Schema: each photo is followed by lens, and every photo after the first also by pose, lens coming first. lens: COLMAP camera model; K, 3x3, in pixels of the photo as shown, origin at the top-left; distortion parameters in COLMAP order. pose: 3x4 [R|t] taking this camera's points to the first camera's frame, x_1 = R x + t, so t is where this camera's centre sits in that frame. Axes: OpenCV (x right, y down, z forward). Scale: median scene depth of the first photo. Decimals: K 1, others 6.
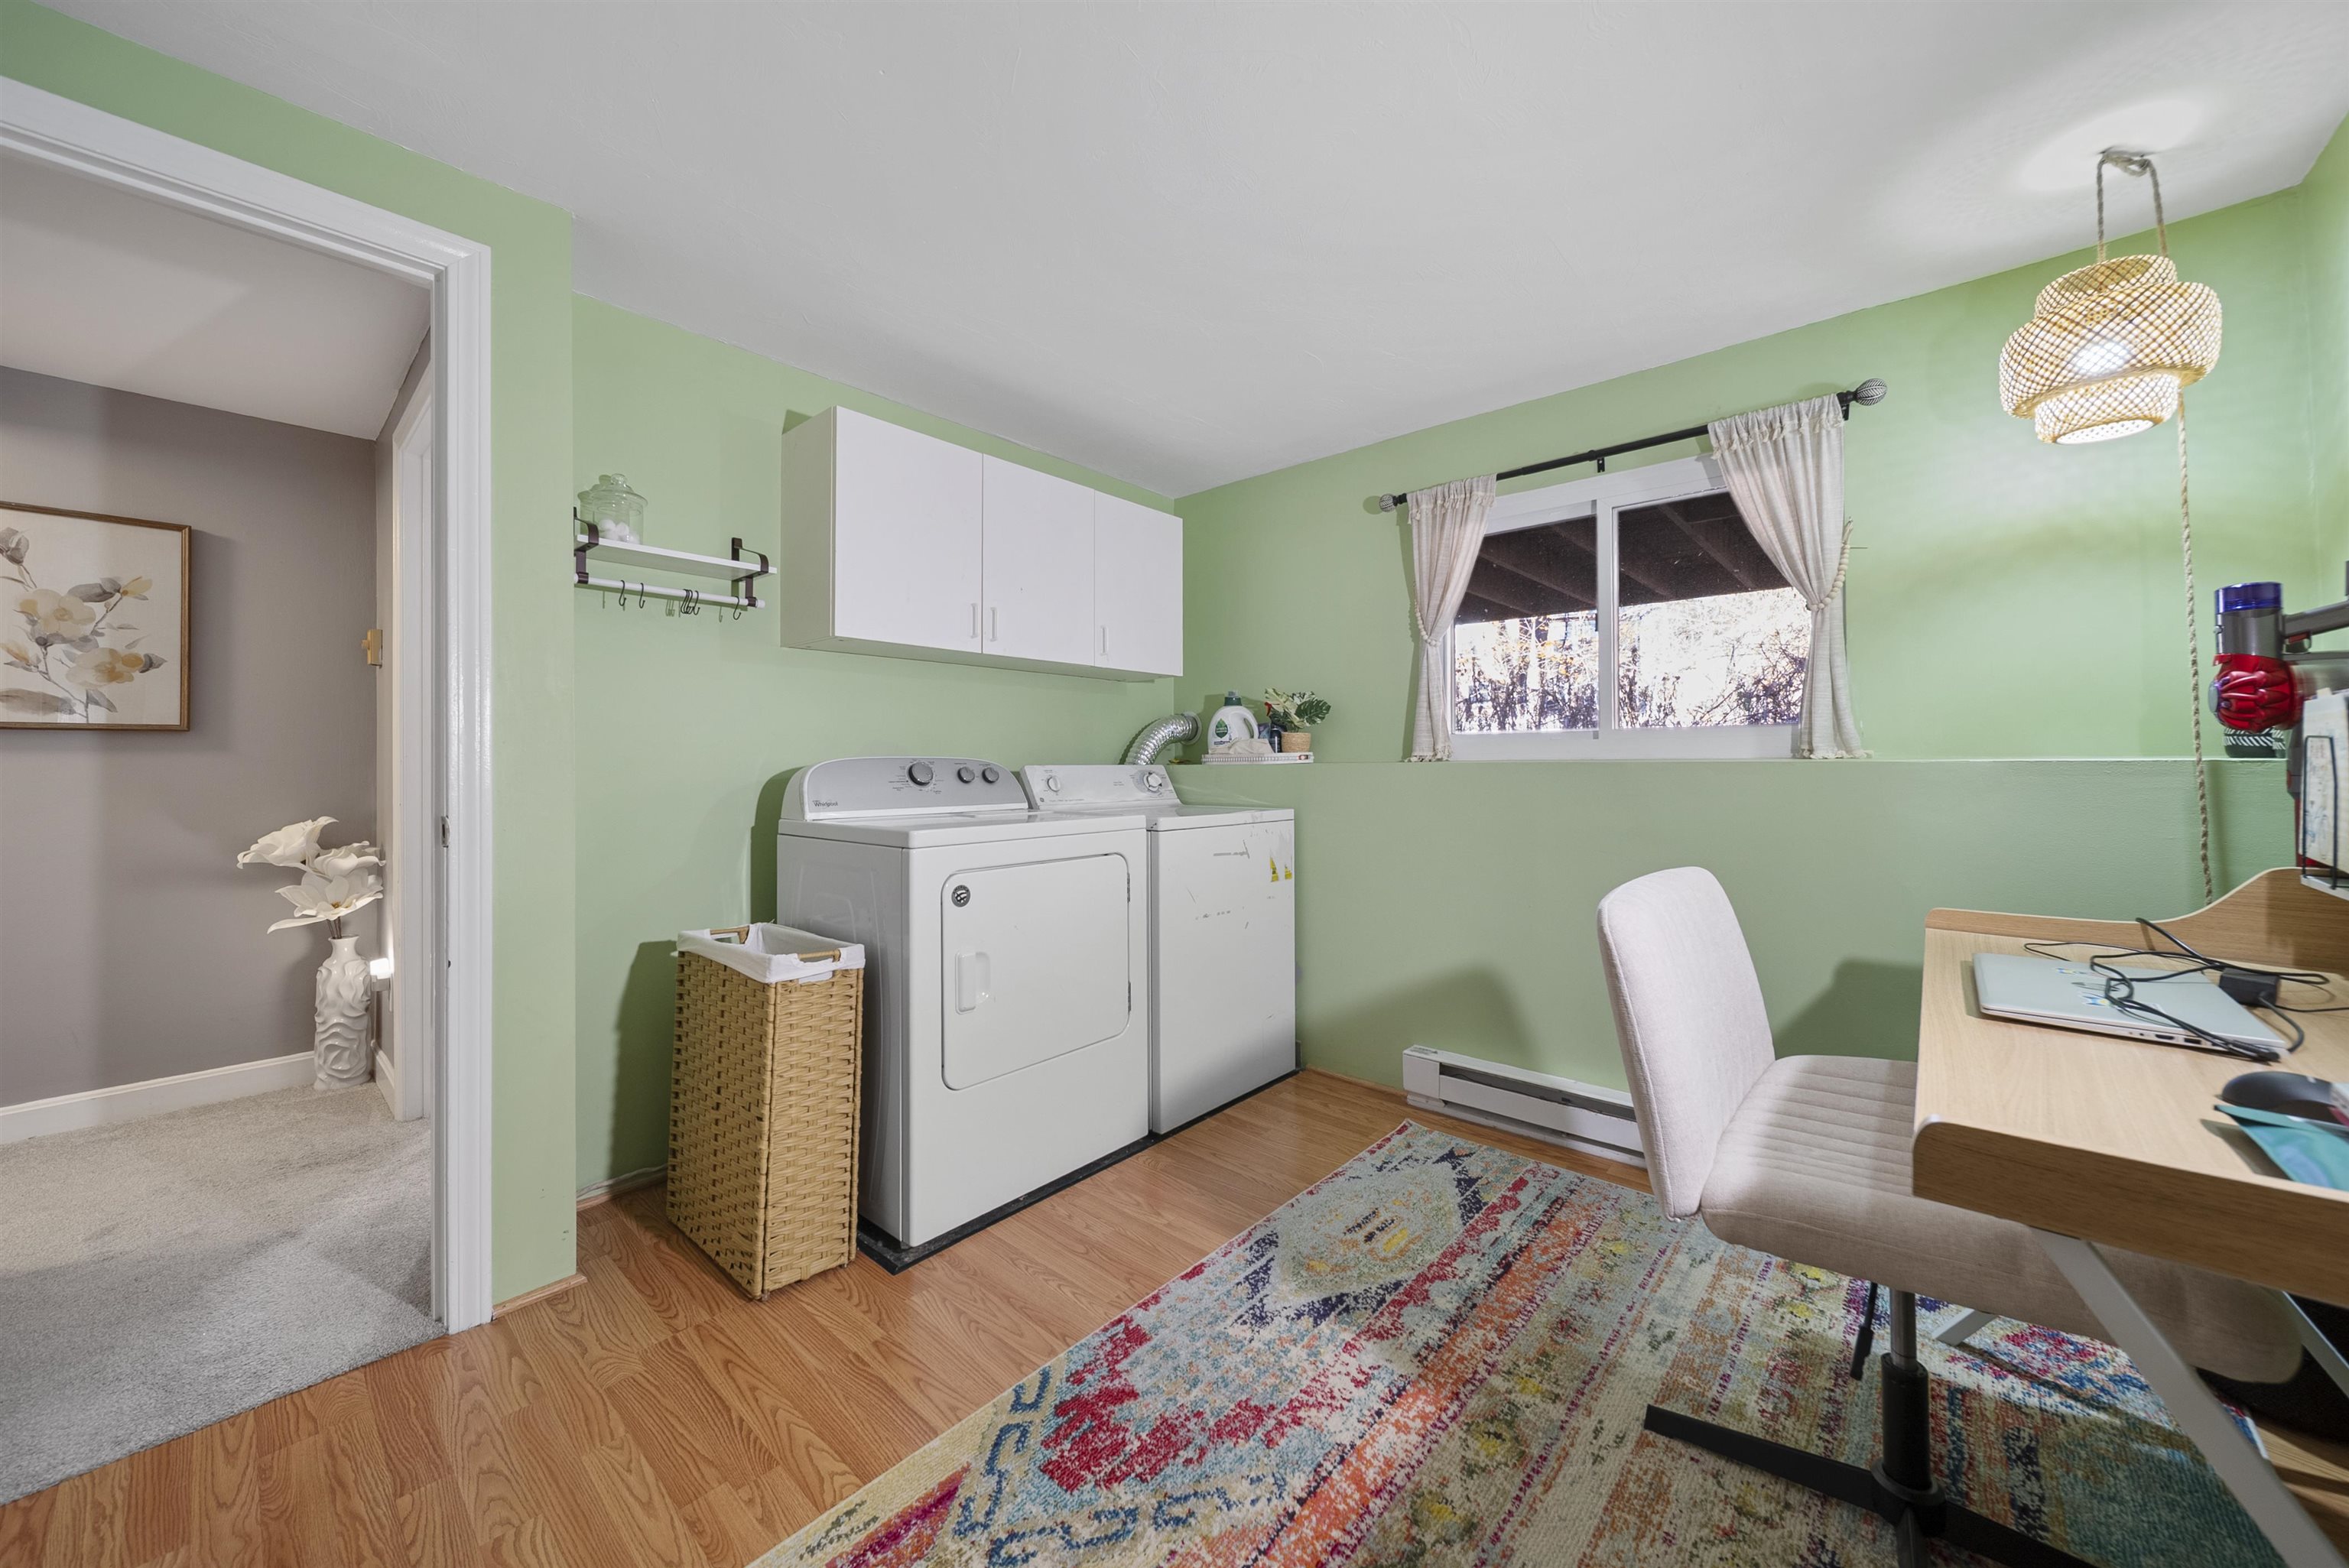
lens RADIAL K [[849.9, 0, 1187.9], [0, 849.9, 764.4], [0, 0, 1]] dist [0.001313, -0.000116]
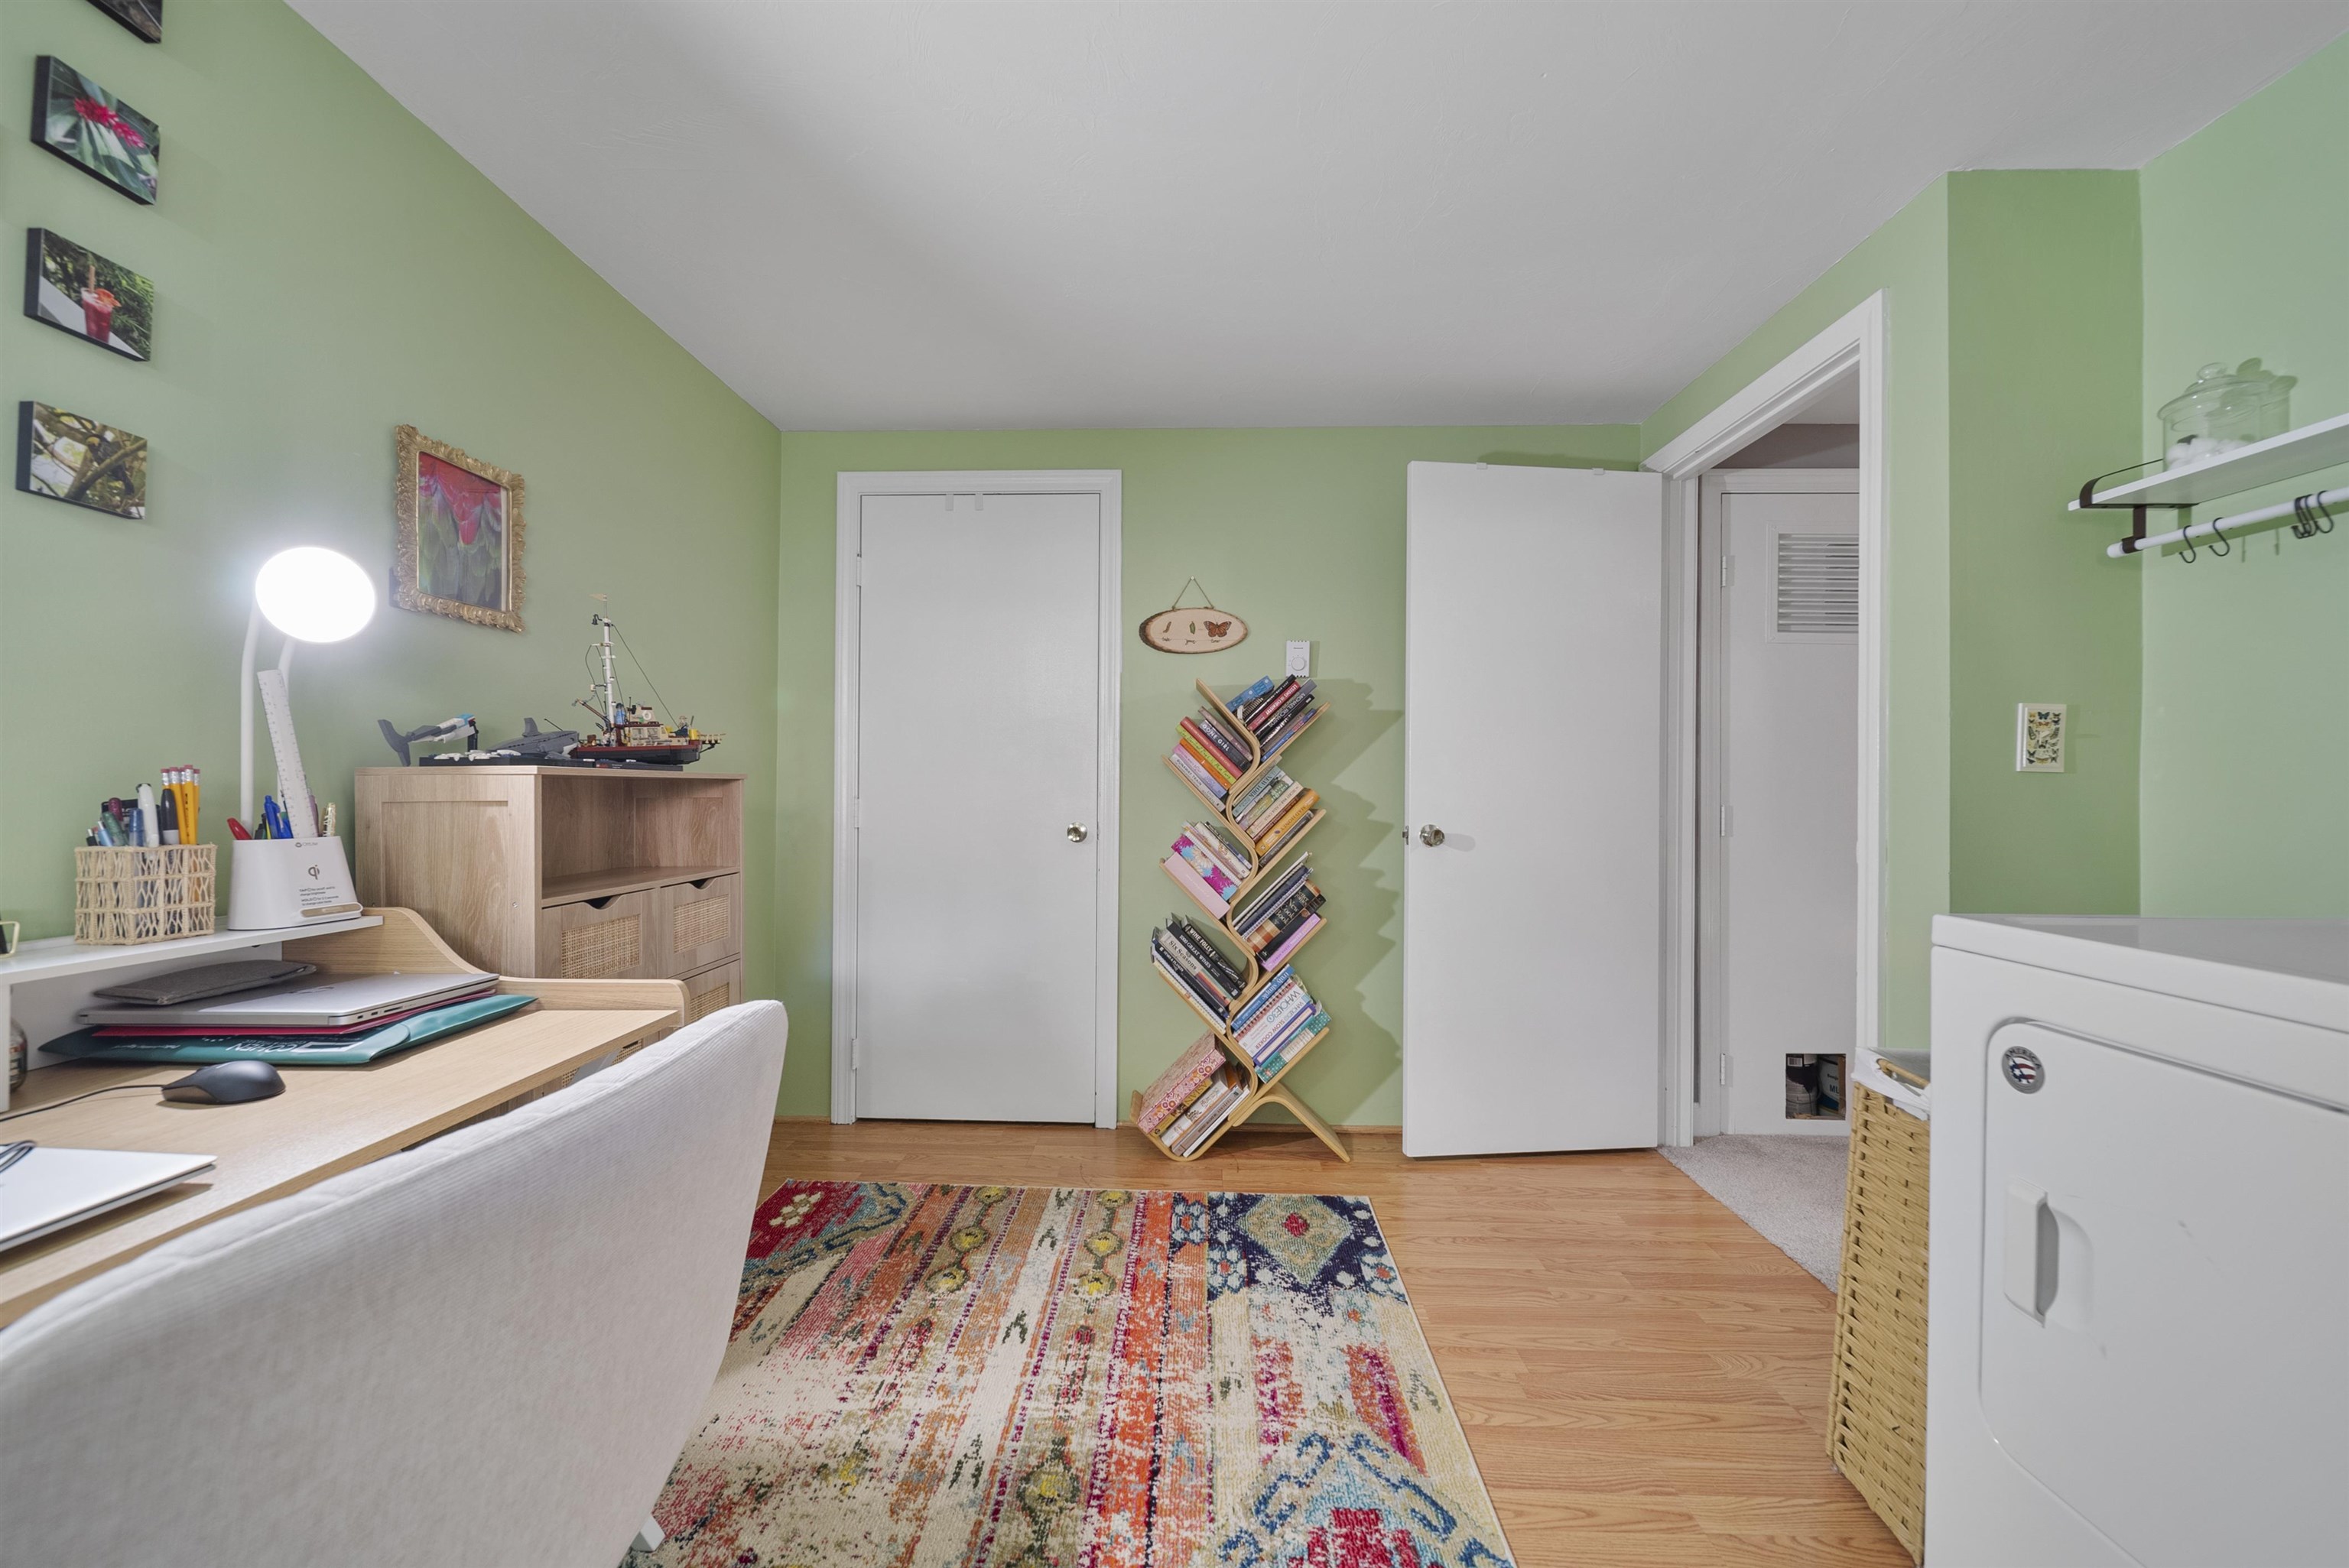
lens RADIAL K [[849.9, 0, 1185.6], [0, 849.9, 781.9], [0, 0, 1]] dist [0.001313, -0.000116]
pose [[-0.762476, 0.000903, -0.647016, 0.648480], [-0.002763, 0.999985, 0.004651, -0.019347], [0.647011, 0.005334, -0.762462, 1.644296]]
